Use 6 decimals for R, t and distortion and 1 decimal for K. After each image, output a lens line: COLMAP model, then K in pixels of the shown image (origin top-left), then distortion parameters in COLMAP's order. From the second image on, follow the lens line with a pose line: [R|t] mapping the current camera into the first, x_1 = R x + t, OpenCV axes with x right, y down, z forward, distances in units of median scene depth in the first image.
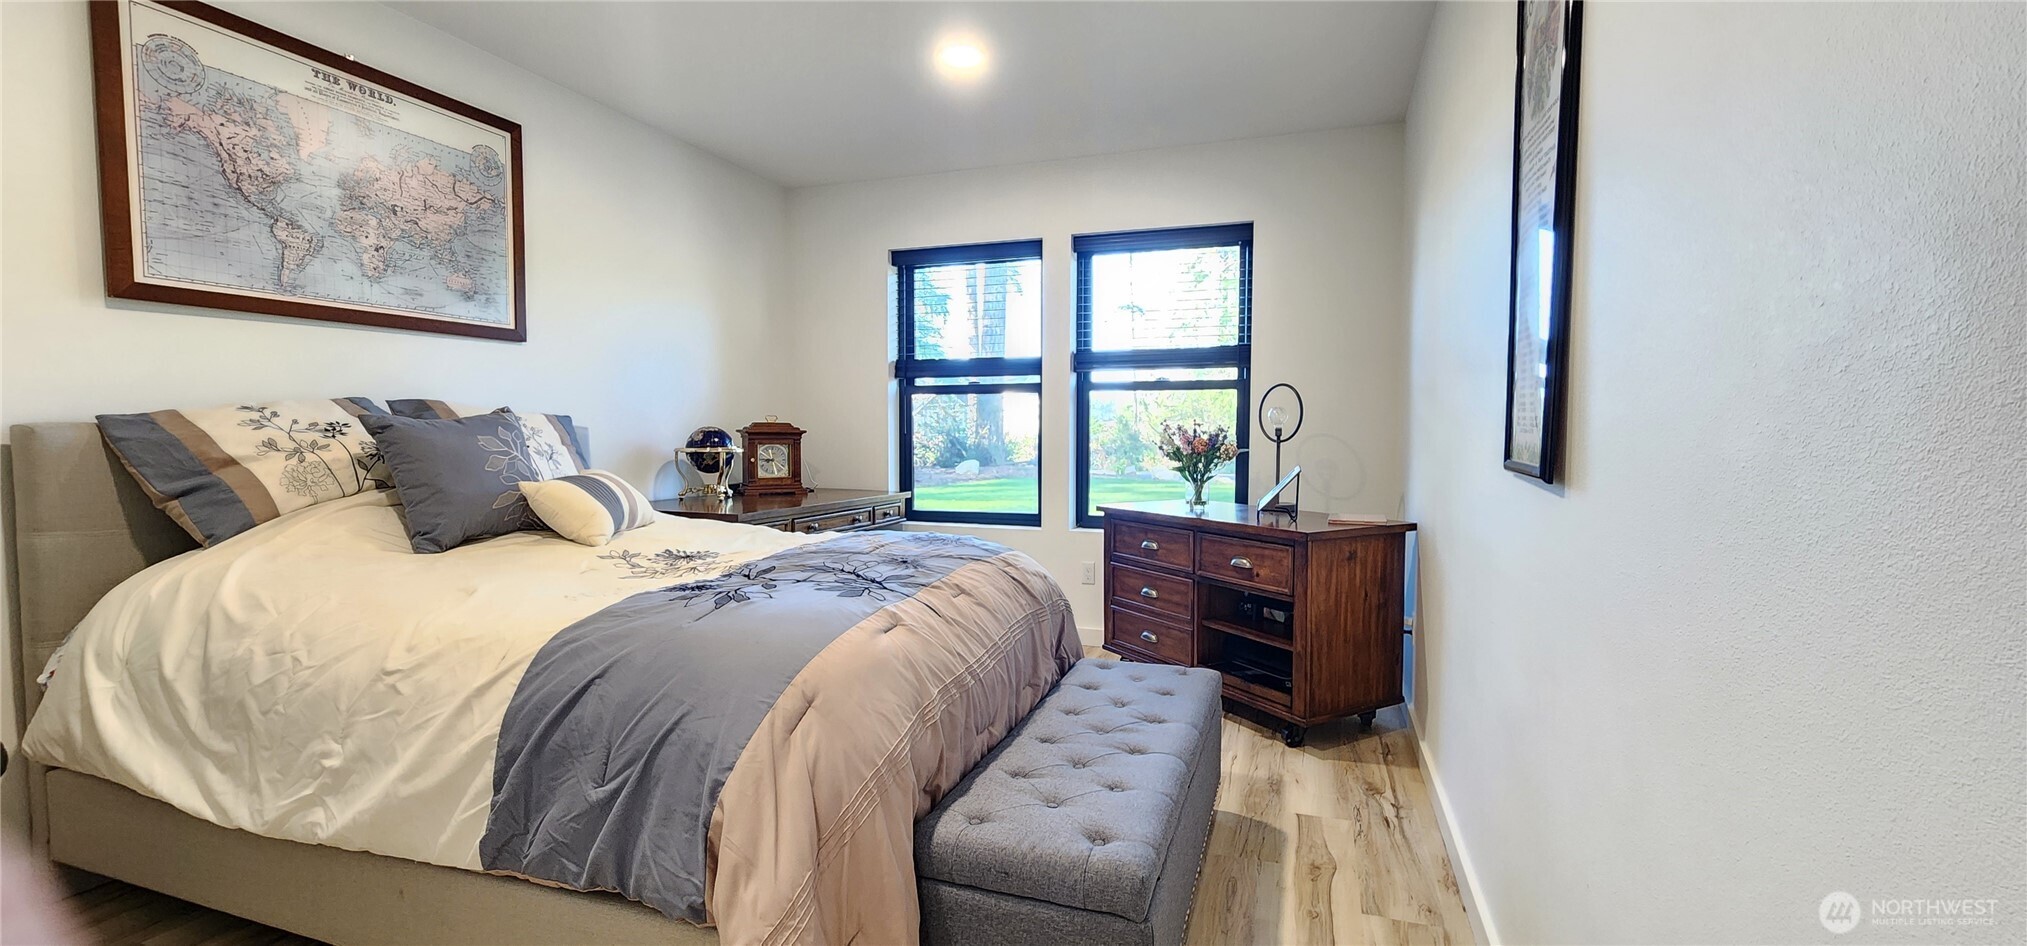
lens RADIAL K [[835.2, 0, 1012.4], [0, 835.2, 475.0], [0, 0, 1]] dist [-0.001782, 0.000229]
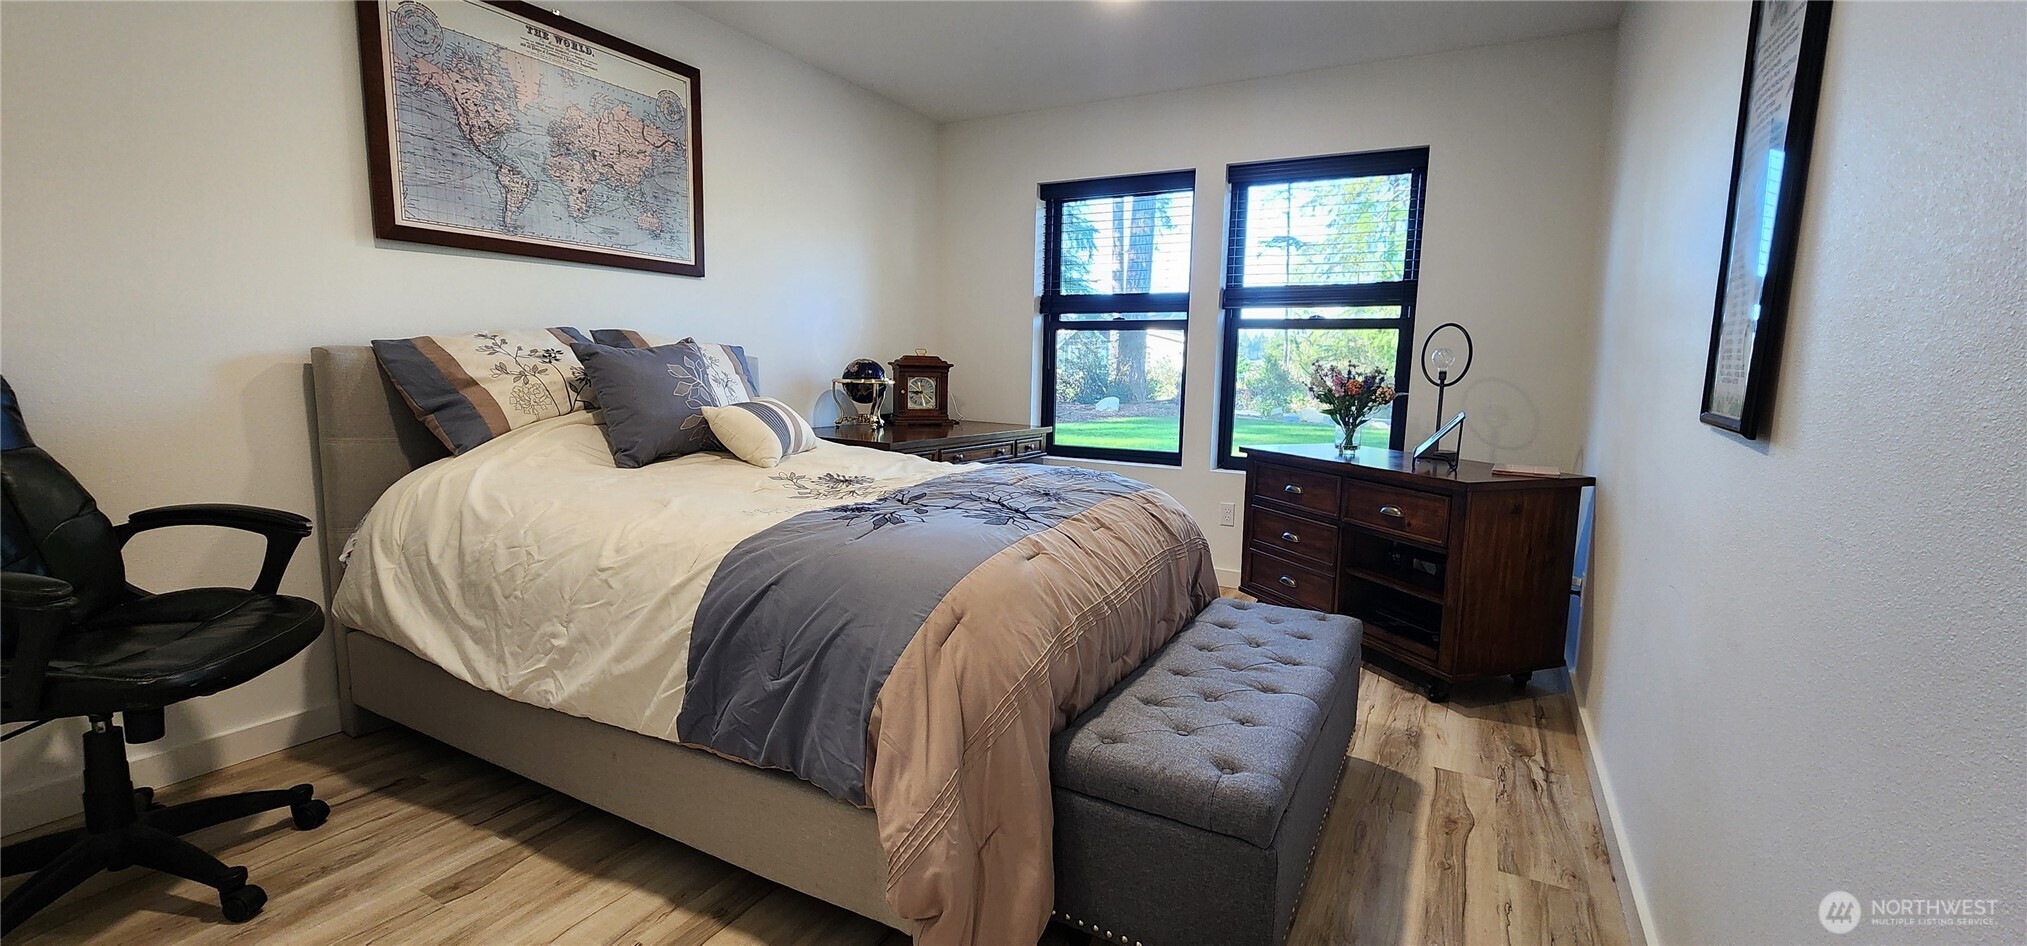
lens RADIAL K [[835.2, 0, 1012.4], [0, 835.2, 475.0], [0, 0, 1]] dist [-0.001782, 0.000229]
pose [[0.985952, 0.040412, -0.162066, -0.004096], [-0.027956, 0.996529, 0.078415, 0.000329], [0.164672, -0.072783, 0.983659, -0.022565]]
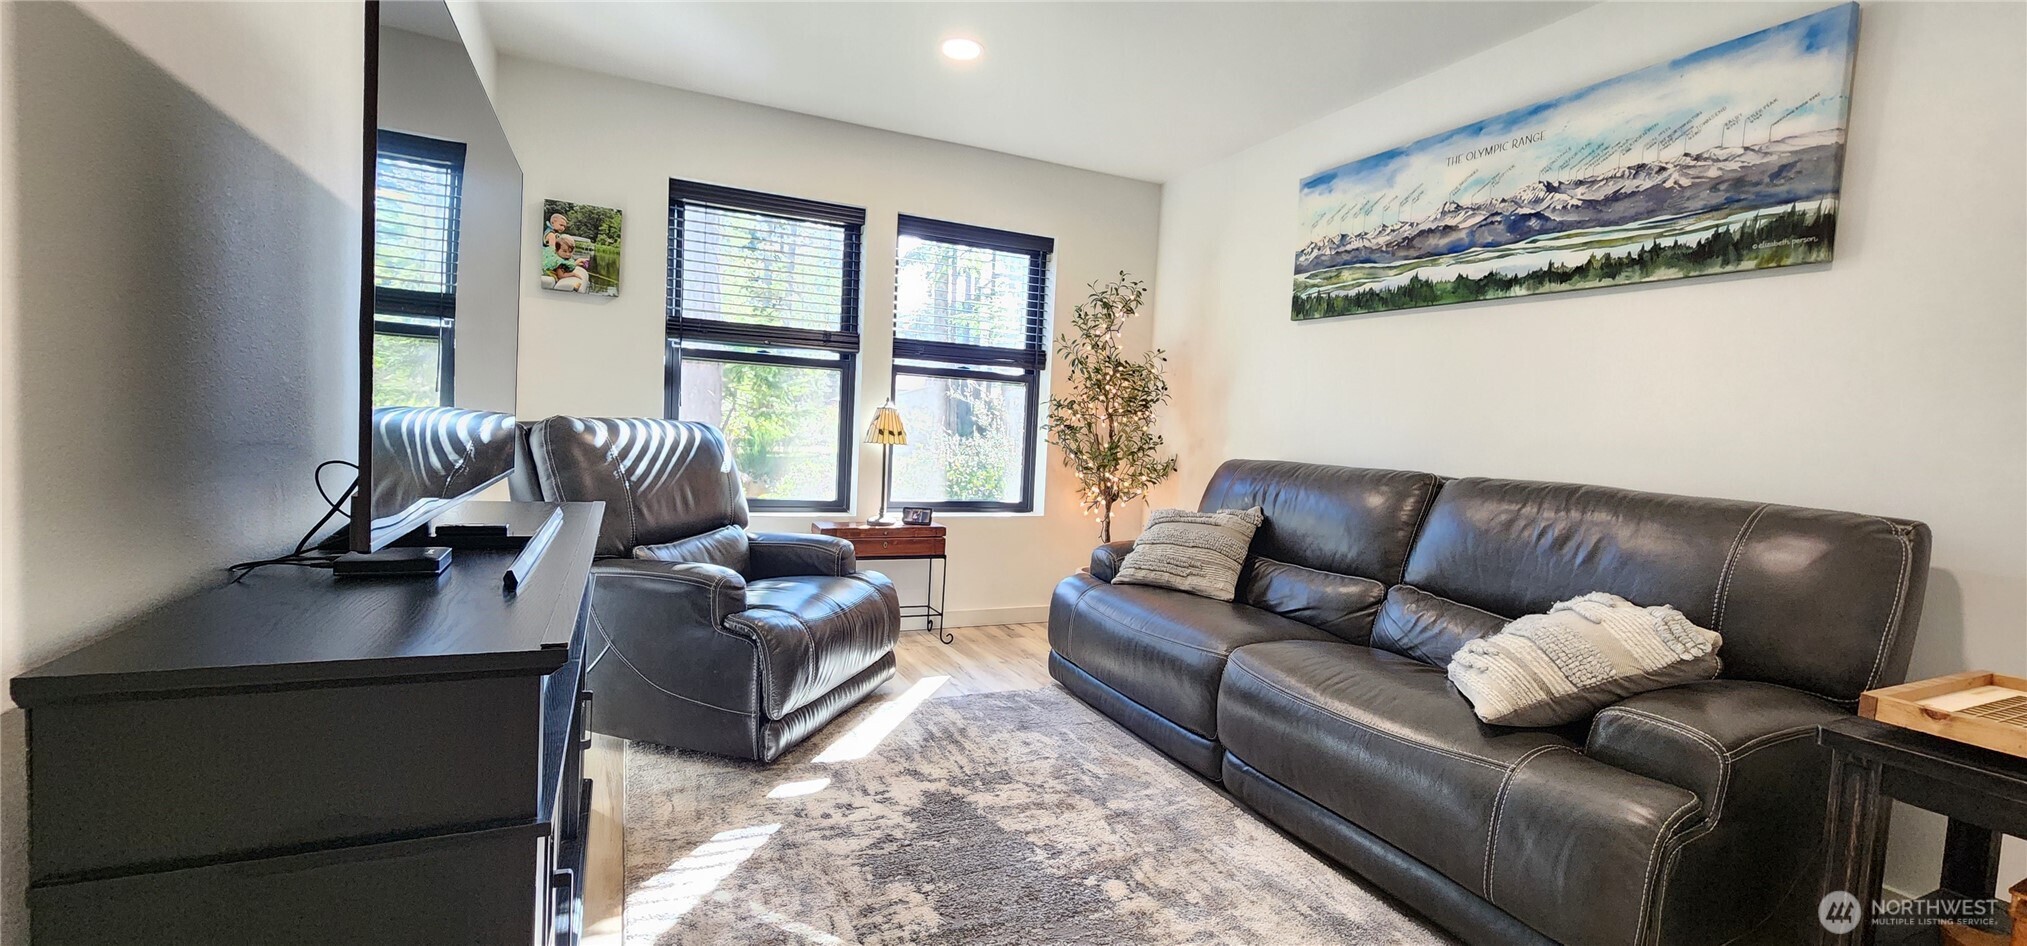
lens RADIAL K [[837.6, 0, 1017.9], [0, 837.6, 474.1], [0, 0, 1]] dist [-0.002118, 0.000005]
pose [[0.713083, -0.000491, 0.701080, -1.328774], [-0.022630, 0.999463, 0.023717, -0.032071], [-0.700715, -0.032777, 0.712688, 0.537378]]
